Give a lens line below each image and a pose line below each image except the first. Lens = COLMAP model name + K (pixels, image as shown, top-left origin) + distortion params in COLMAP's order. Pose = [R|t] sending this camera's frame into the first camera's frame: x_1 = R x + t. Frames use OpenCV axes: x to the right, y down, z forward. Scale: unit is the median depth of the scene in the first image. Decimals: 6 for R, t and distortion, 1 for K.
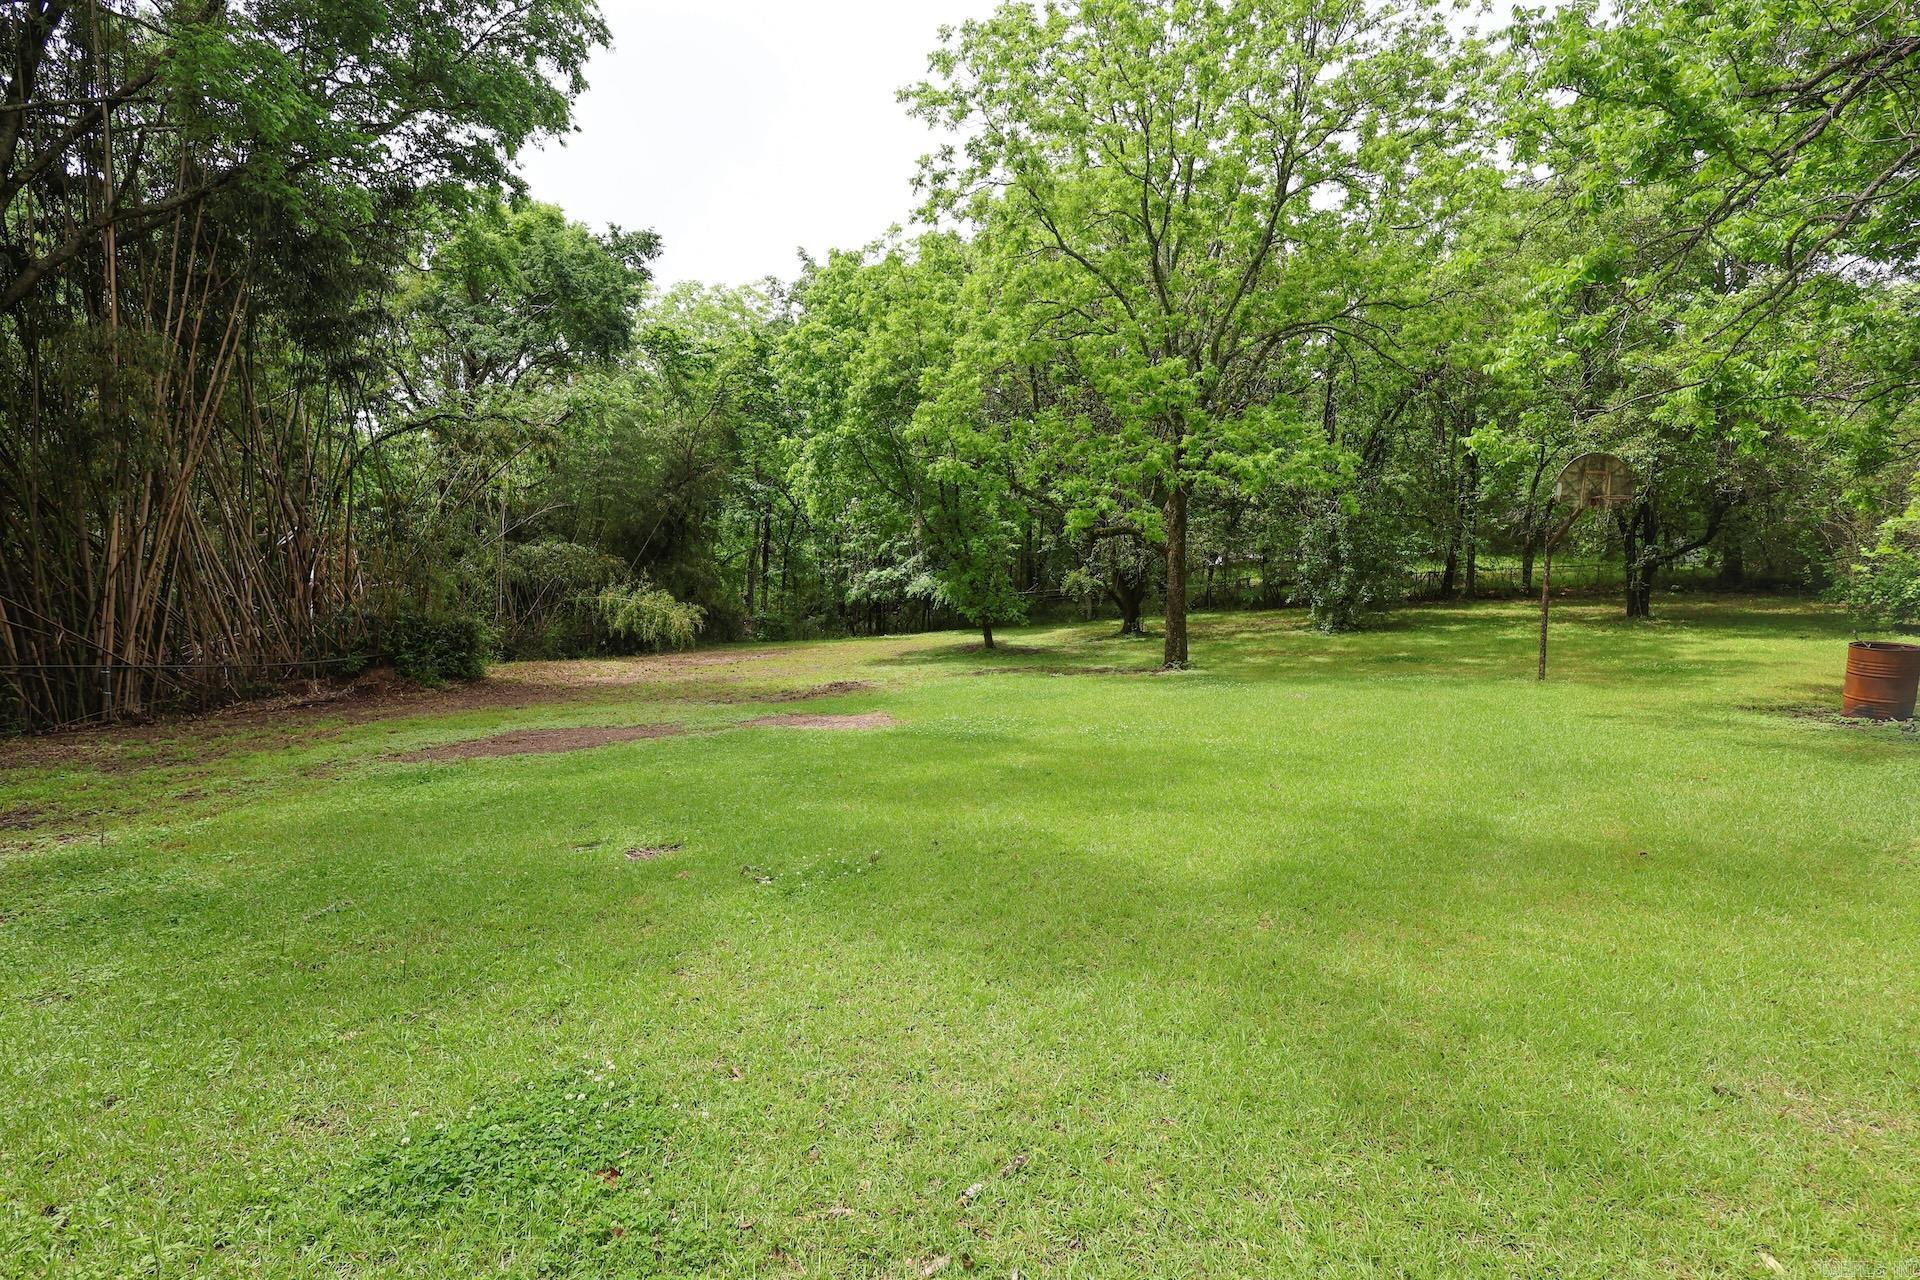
lens RADIAL K [[879.1, 0, 963.1], [0, 879.1, 610.5], [0, 0, 1]] dist [0.000591, 0.000387]
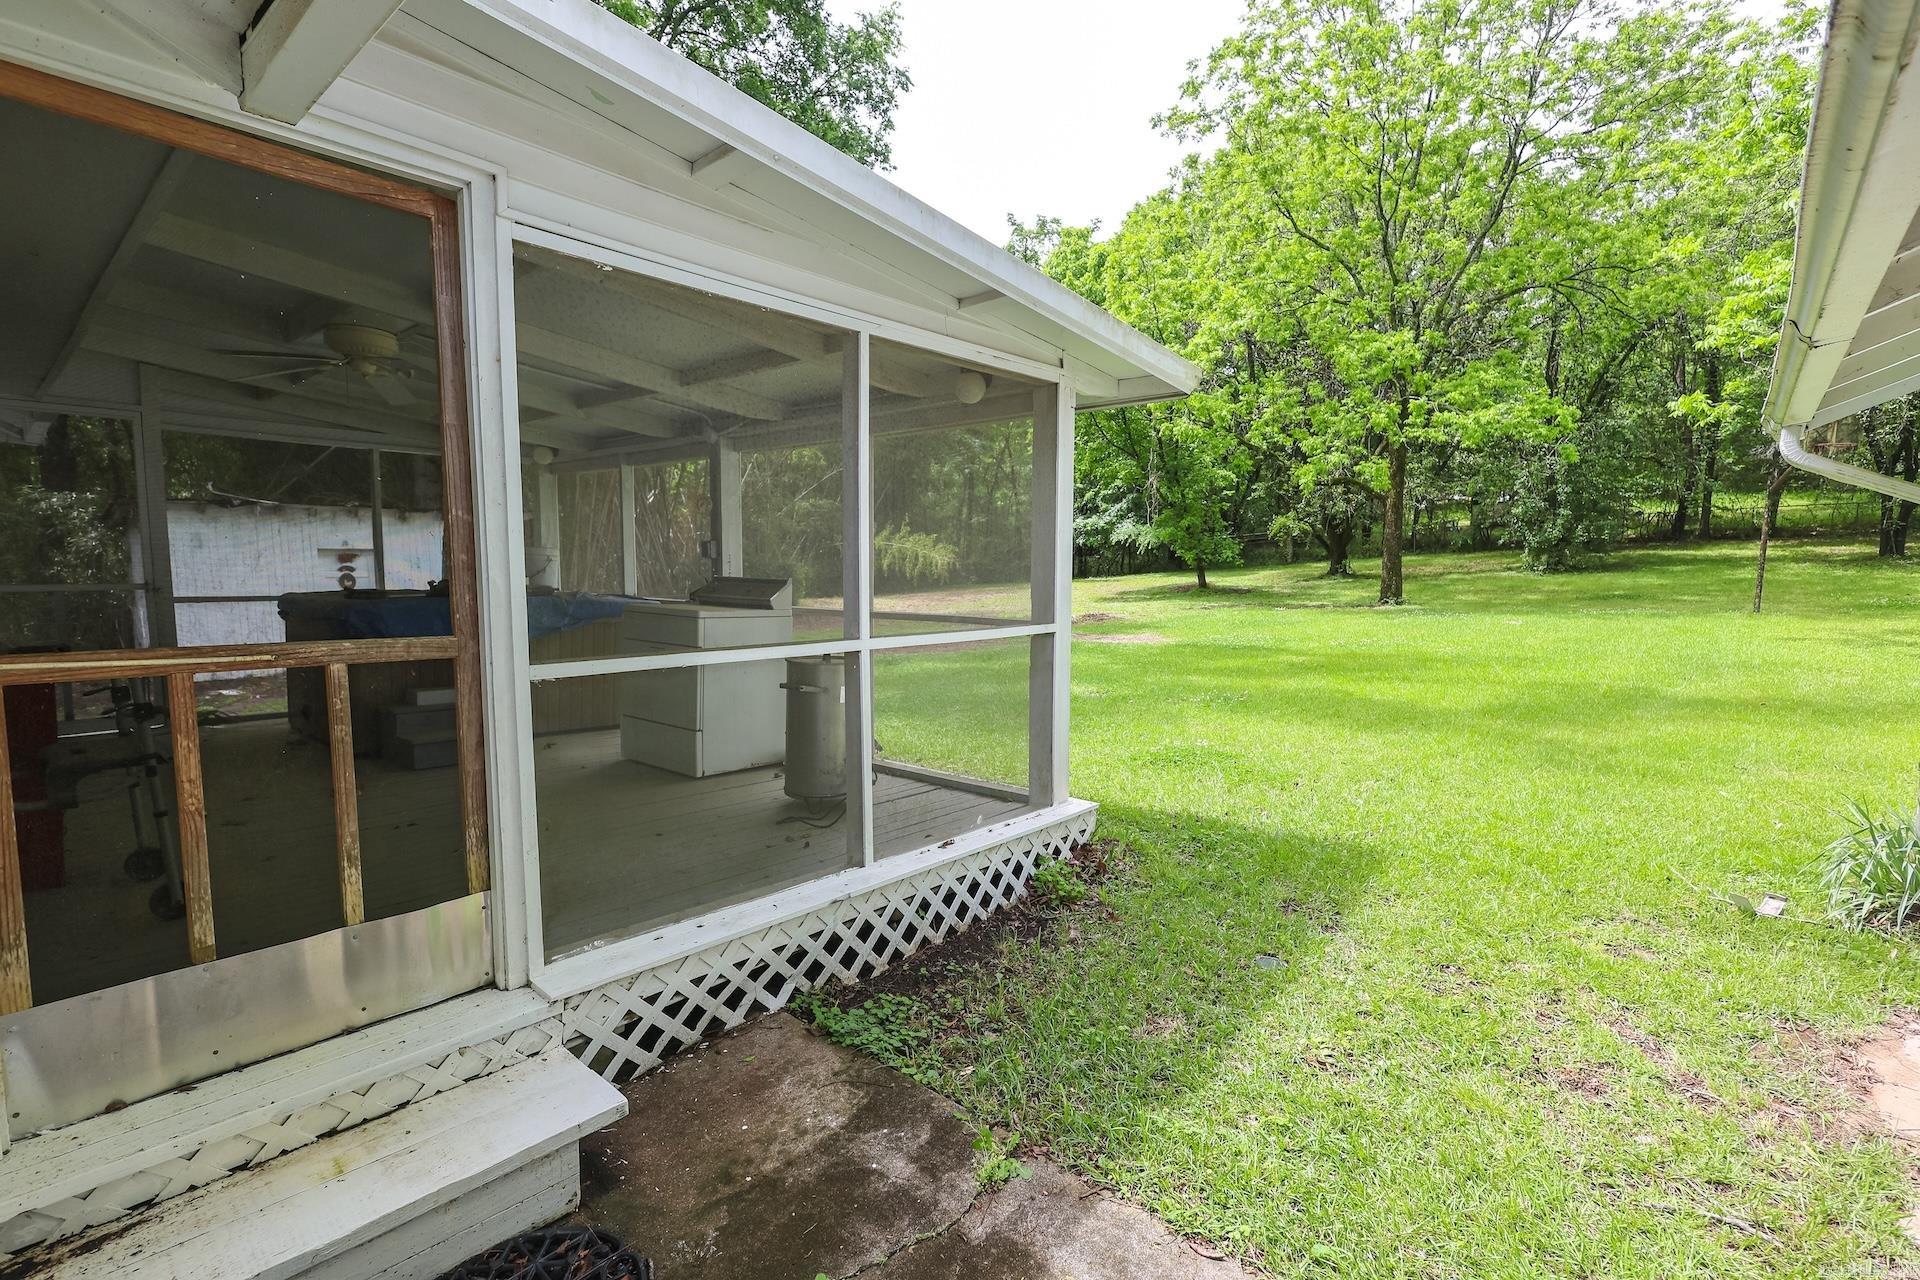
lens RADIAL K [[896.2, 0, 956.0], [0, 896.2, 620.3], [0, 0, 1]] dist [0.001237, 0.001027]
pose [[0.983143, 0.007965, -0.182667, -0.071109], [0.005036, 0.997492, 0.070599, 0.002305], [0.182771, -0.070329, 0.980637, -0.169269]]
